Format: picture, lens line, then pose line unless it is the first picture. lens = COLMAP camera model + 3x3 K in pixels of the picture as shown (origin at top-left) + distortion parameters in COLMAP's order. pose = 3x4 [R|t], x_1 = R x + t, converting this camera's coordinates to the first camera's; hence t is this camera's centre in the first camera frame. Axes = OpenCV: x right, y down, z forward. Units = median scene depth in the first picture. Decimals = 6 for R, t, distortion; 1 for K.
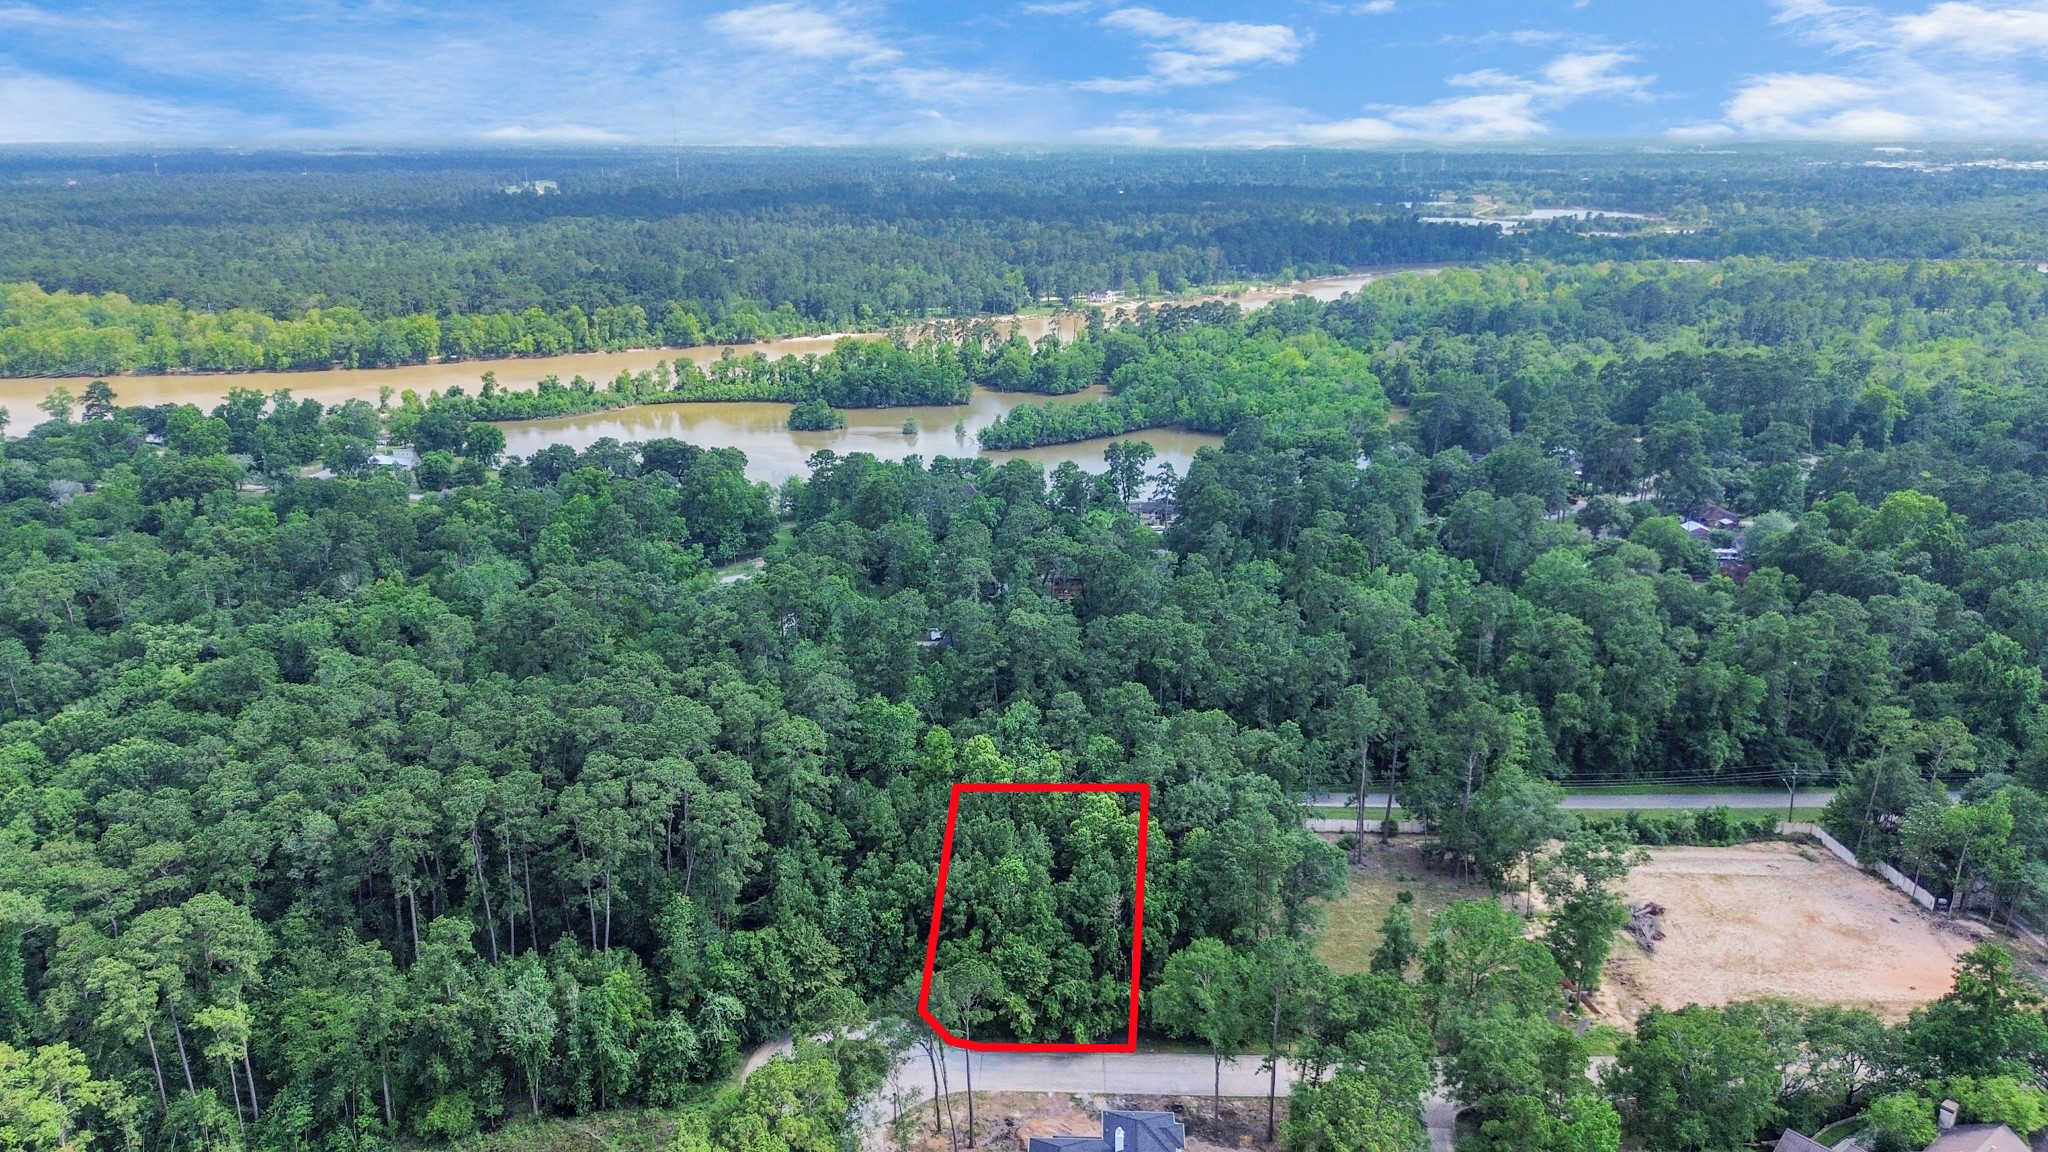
lens RADIAL K [[1458.2, 0, 1024.0], [0, 1458.2, 576.0], [0, 0, 1]] dist [0.112046, -0.126431]
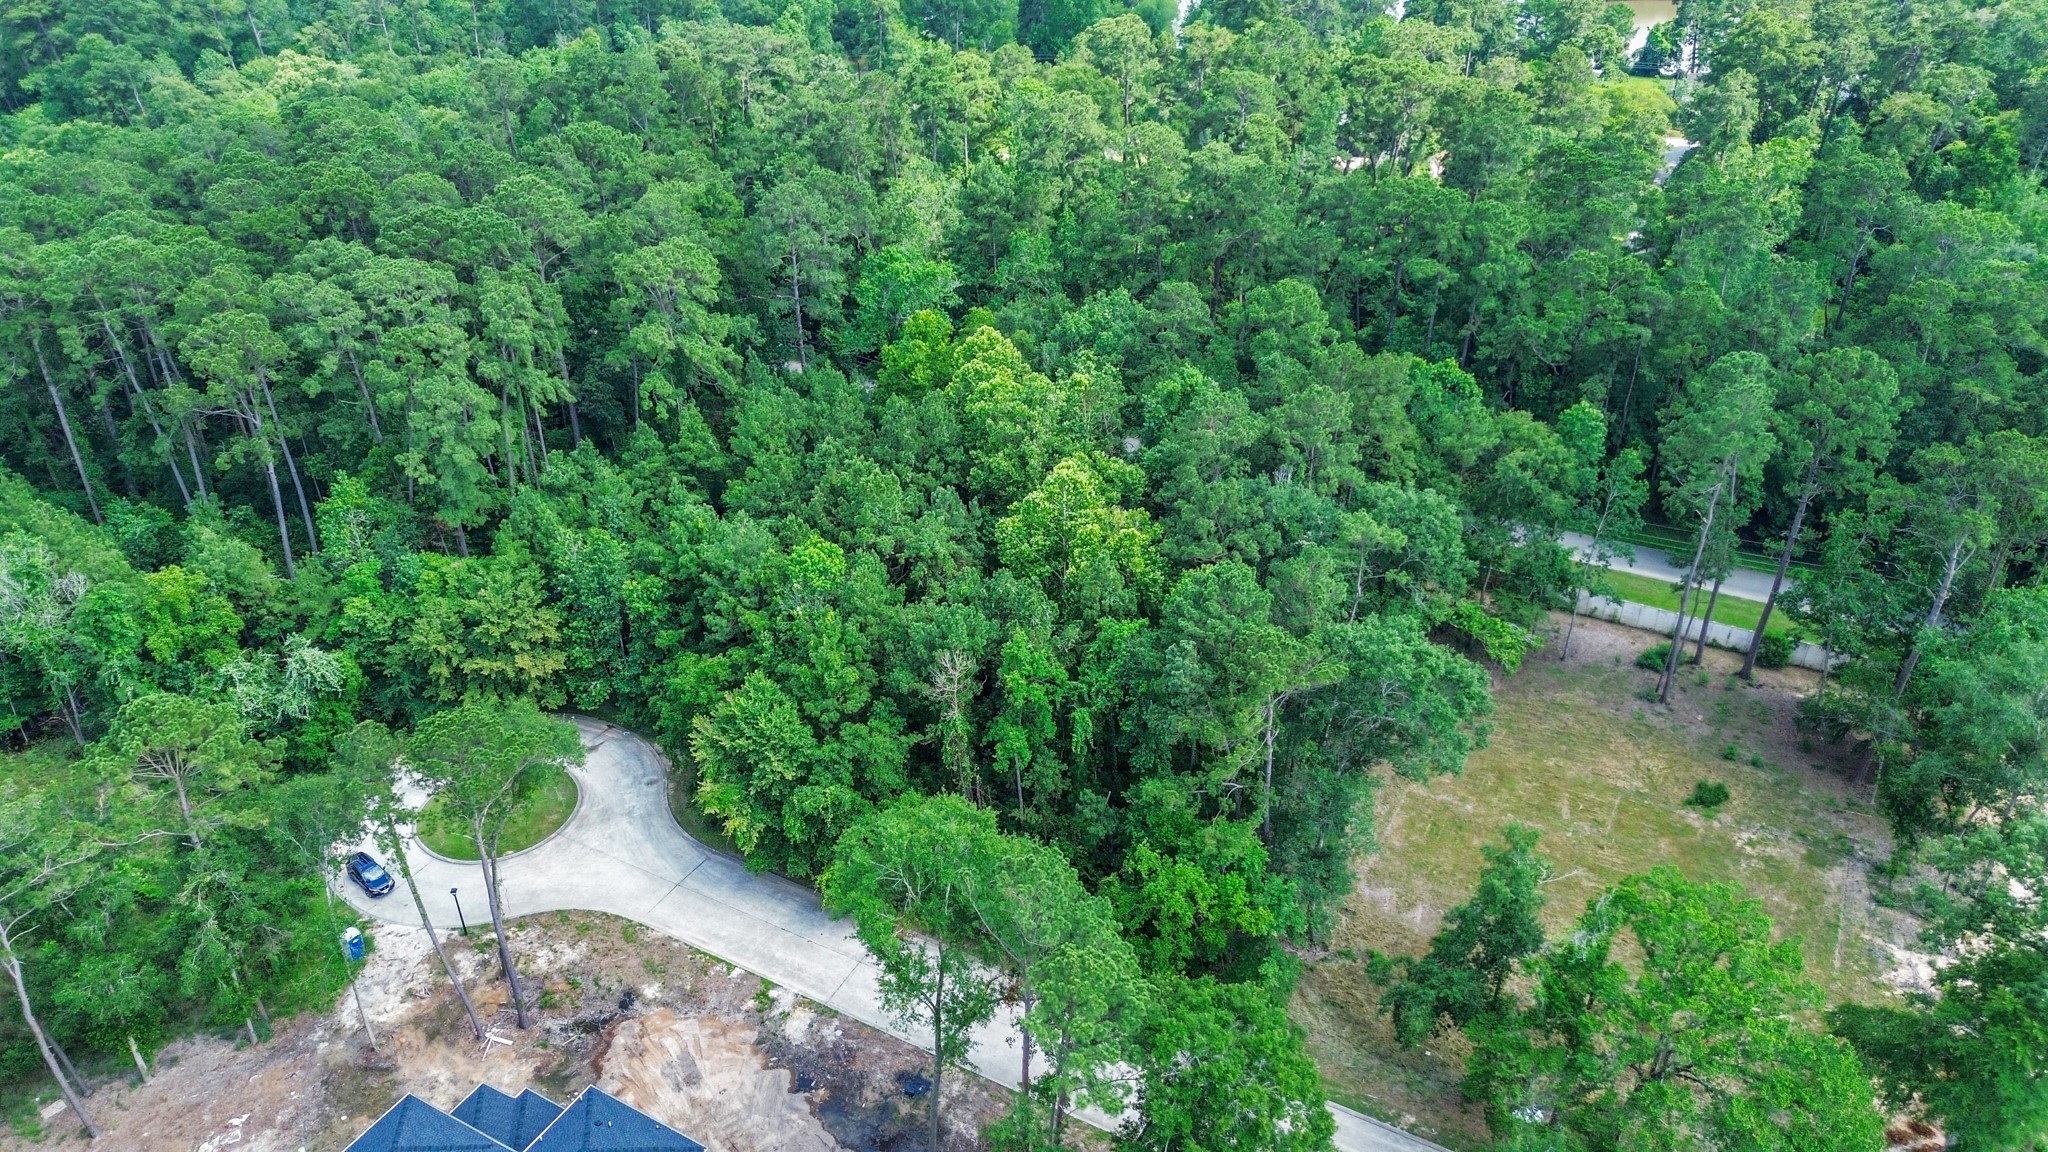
lens RADIAL K [[1433.1, 0, 1024.3], [0, 1433.1, 600.3], [0, 0, 1]] dist [0.098976, -0.116832]
pose [[0.891116, 0.236112, -0.387509, 0.220187], [-0.126109, 0.949186, 0.288345, 0.044462], [0.435899, -0.208081, 0.875611, 0.474167]]
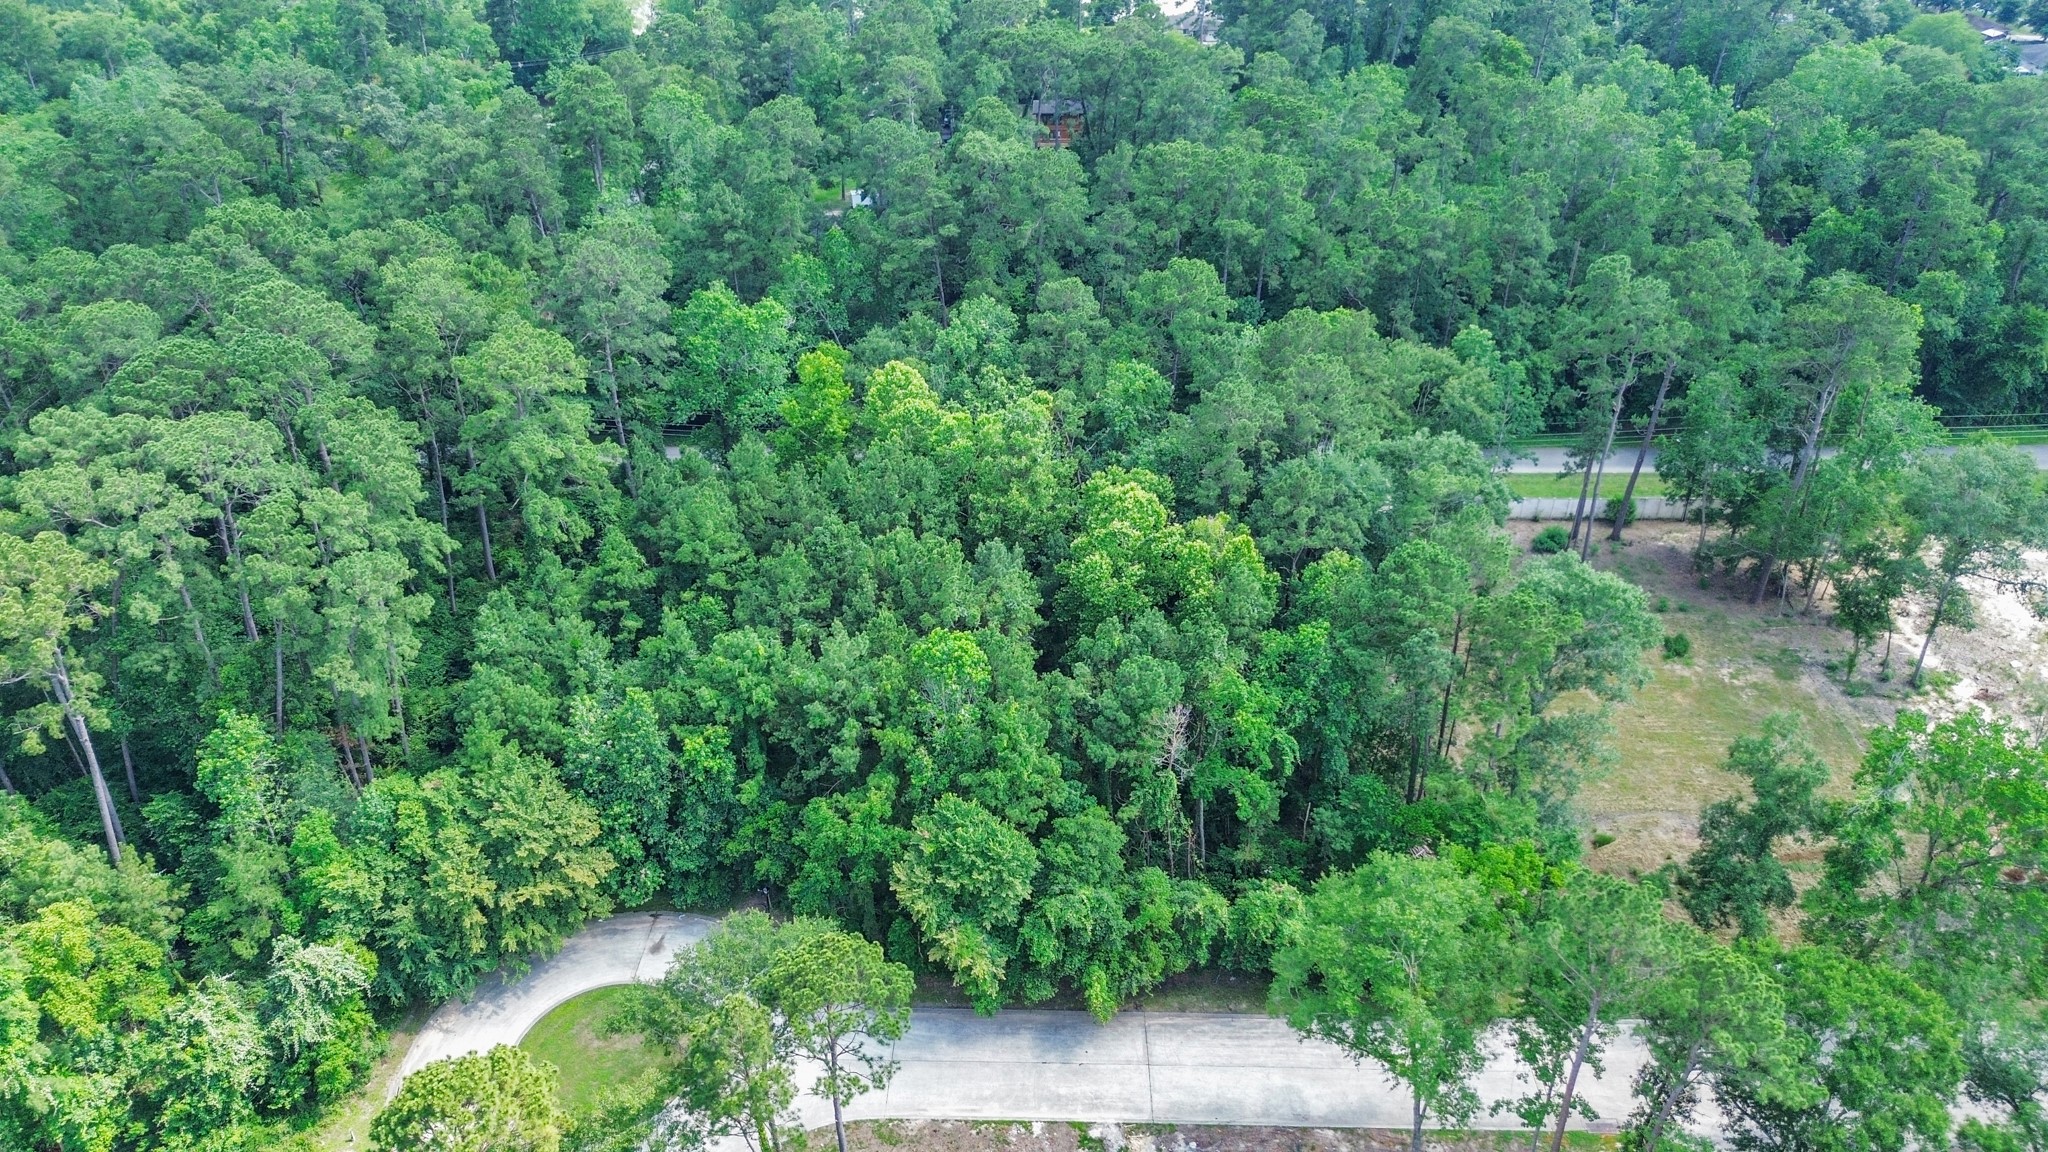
lens RADIAL K [[1433.1, 0, 1024.3], [0, 1433.1, 600.3], [0, 0, 1]] dist [0.098976, -0.116832]
pose [[0.999919, -0.008450, 0.009558, 0.008429], [0.005448, 0.960276, 0.279000, 0.045973], [-0.011536, -0.278925, 0.960244, 0.465518]]
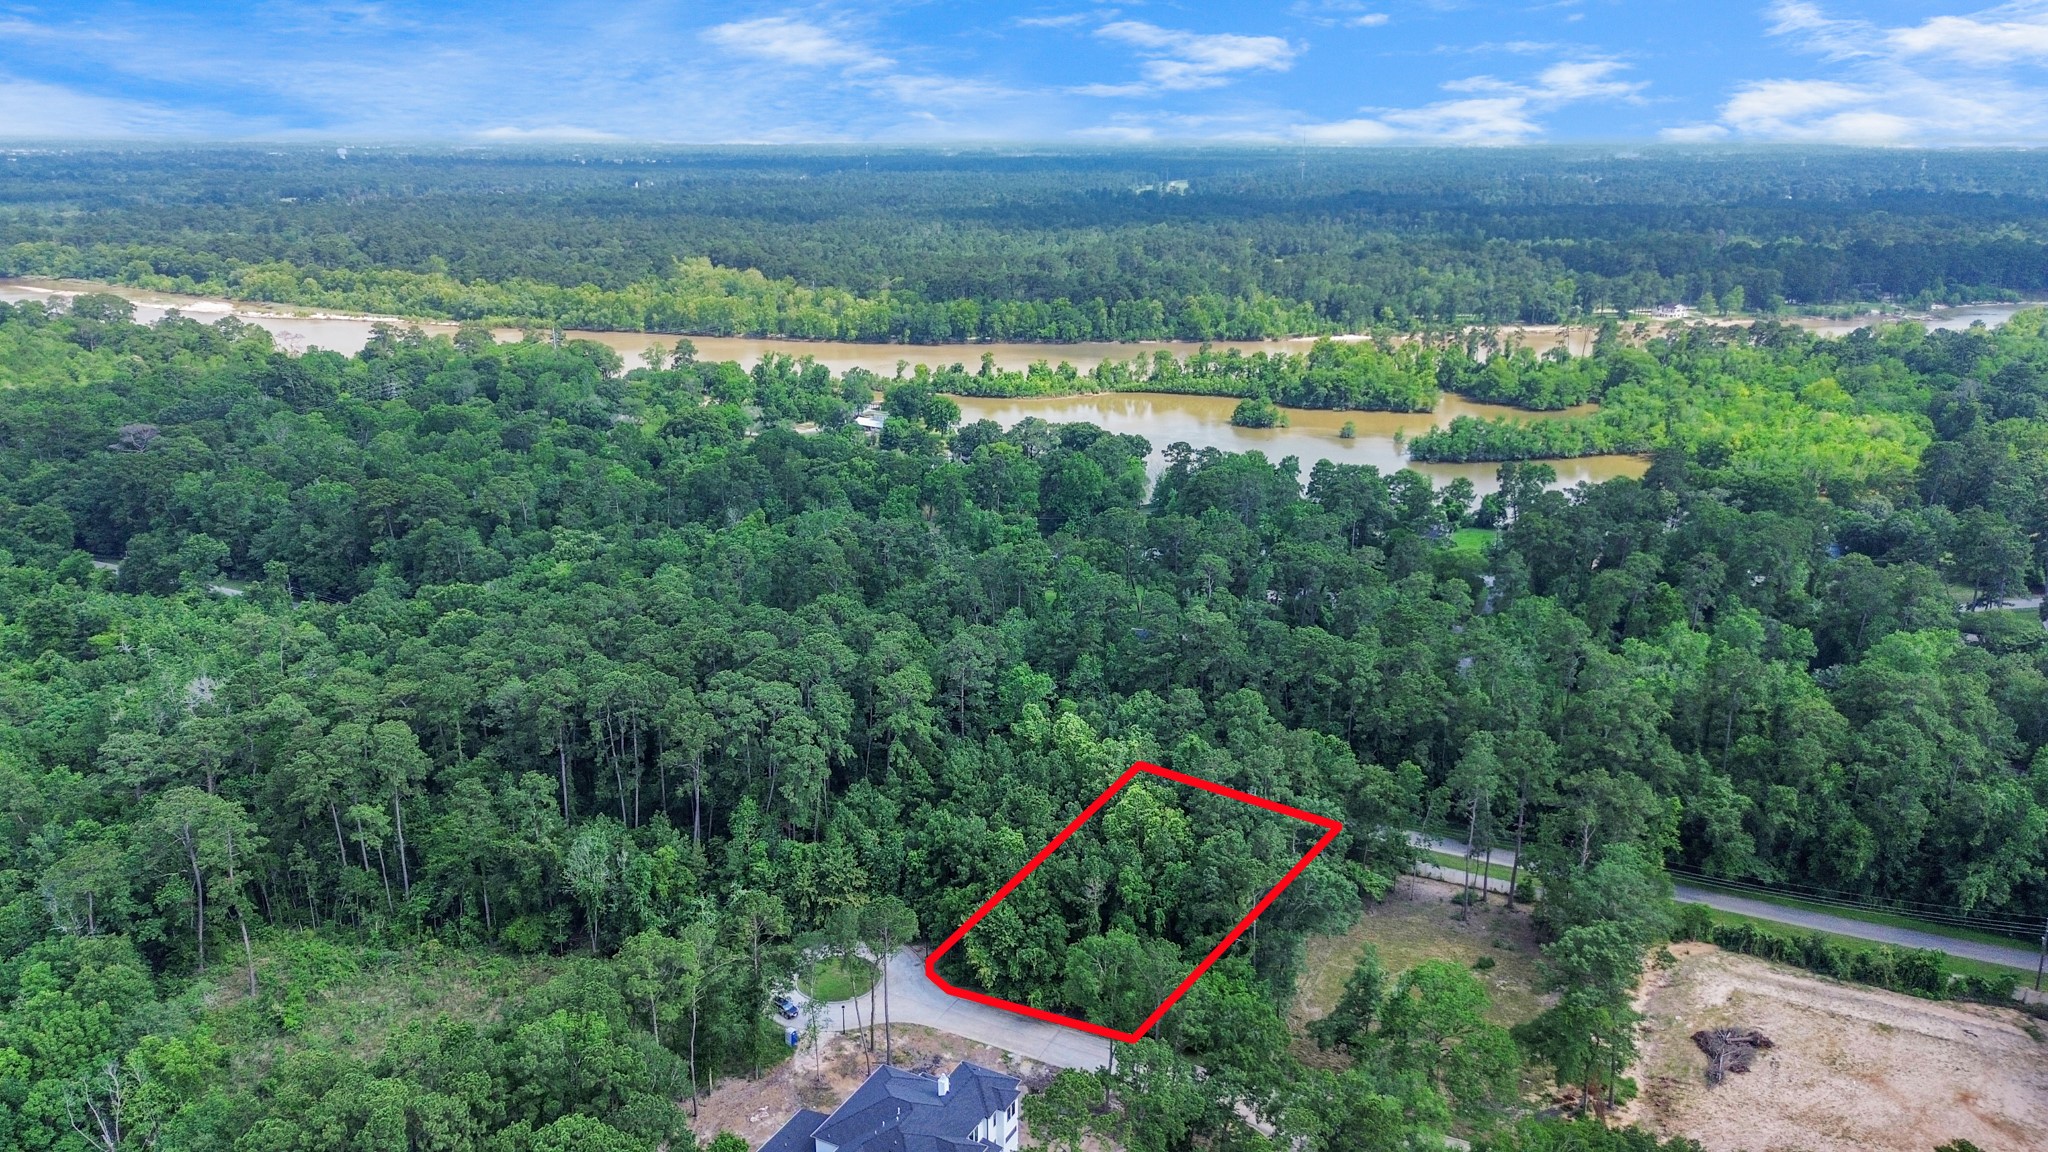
lens RADIAL K [[1458.2, 0, 1024.0], [0, 1458.2, 576.0], [0, 0, 1]] dist [0.112046, -0.126431]
pose [[0.907087, 0.126163, -0.401592, 0.326204], [-0.126305, 0.991644, 0.026245, -0.010076], [0.401547, 0.026916, 0.915443, 0.029713]]
